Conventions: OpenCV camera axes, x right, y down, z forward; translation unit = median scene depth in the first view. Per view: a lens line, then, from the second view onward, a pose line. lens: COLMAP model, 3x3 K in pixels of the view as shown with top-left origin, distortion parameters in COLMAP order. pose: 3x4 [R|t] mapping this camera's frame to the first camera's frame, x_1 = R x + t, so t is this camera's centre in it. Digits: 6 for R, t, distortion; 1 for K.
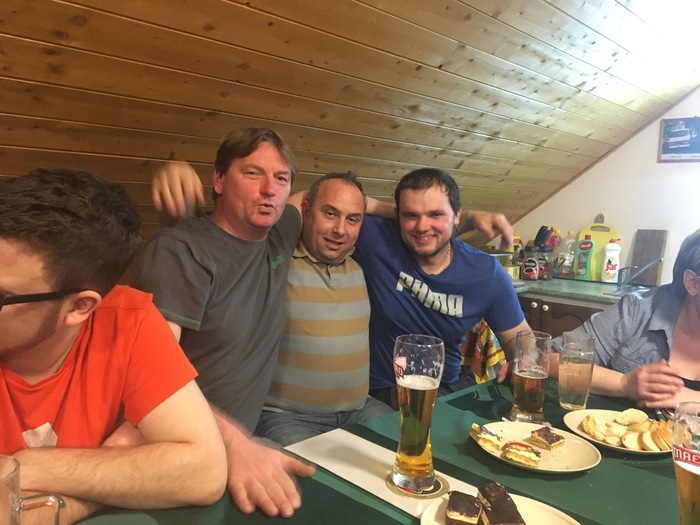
lens RADIAL K [[600.4, 0, 349.0], [0, 600.4, 261.8], [0, 0, 1]] dist [0.063557, -0.089850]
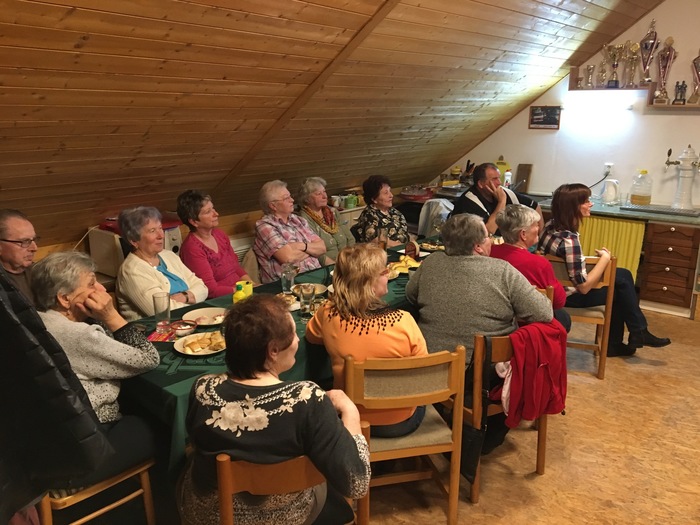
lens RADIAL K [[600.4, 0, 345.7], [0, 600.4, 268.0], [0, 0, 1]] dist [0.063557, -0.089850]
pose [[0.997617, -0.052439, 0.044835, -0.189285], [0.044001, 0.984118, 0.171973, -0.084782], [-0.053141, -0.169591, 0.984081, -0.967158]]
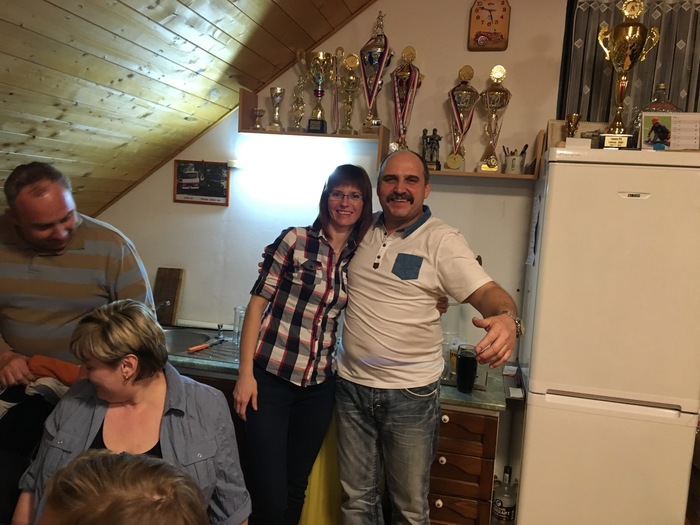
lens RADIAL K [[600.4, 0, 351.9], [0, 600.4, 265.7], [0, 0, 1]] dist [0.063557, -0.089850]
pose [[0.871452, -0.030342, 0.489542, 0.275023], [0.014029, 0.999218, 0.036957, -0.091508], [-0.490281, -0.025338, 0.871196, -0.030292]]
